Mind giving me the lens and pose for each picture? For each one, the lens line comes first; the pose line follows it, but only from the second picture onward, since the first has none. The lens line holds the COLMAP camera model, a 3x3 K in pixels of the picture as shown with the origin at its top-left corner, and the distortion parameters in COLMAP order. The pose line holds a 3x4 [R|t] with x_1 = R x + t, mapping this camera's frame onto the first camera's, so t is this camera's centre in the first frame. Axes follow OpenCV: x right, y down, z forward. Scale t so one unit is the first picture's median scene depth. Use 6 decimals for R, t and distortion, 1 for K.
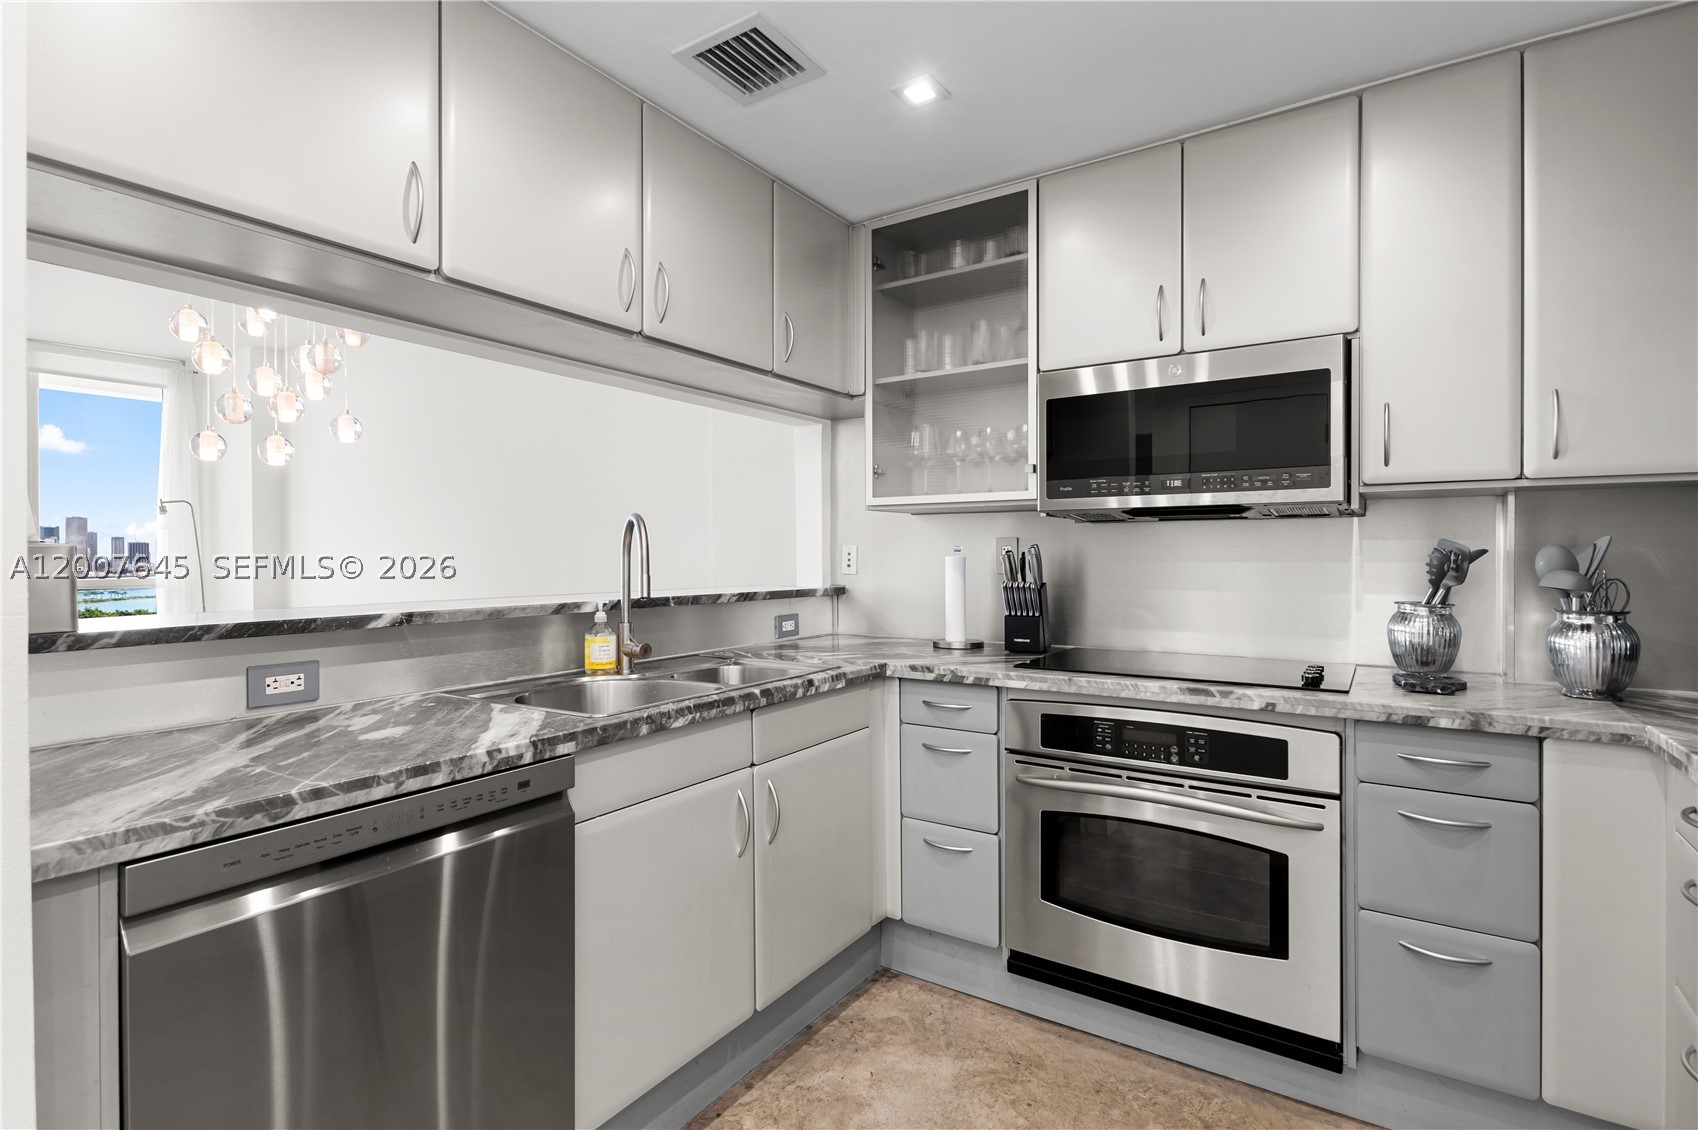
lens RADIAL K [[843.4, 0, 849.0], [0, 843.4, 565.0], [0, 0, 1]] dist [-0.002065, 0.001330]
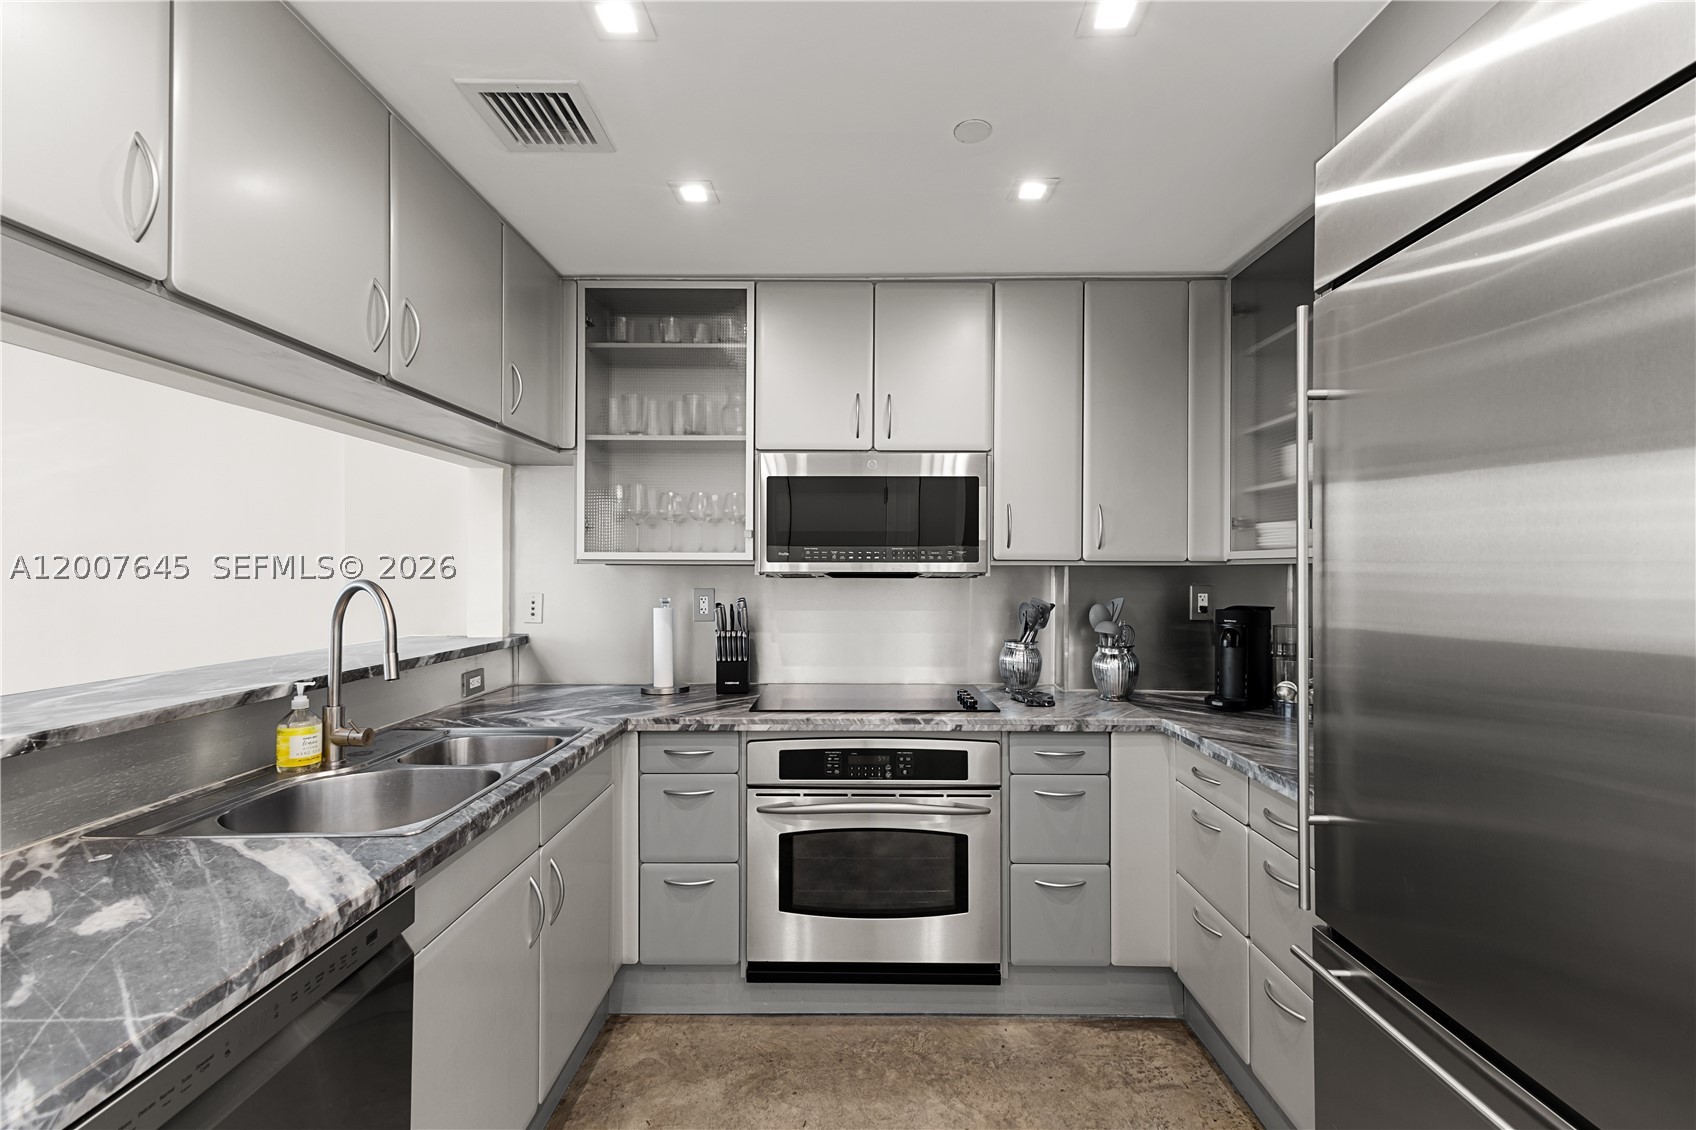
lens RADIAL K [[780.0, 0, 848.0], [0, 780.0, 565.0], [0, 0, 1]] dist [0.012263, -0.005616]
pose [[0.821011, 0.003319, 0.570903, -0.327013], [-0.000143, 0.999984, -0.005607, -0.077484], [-0.570913, 0.004522, 0.820998, 0.064406]]
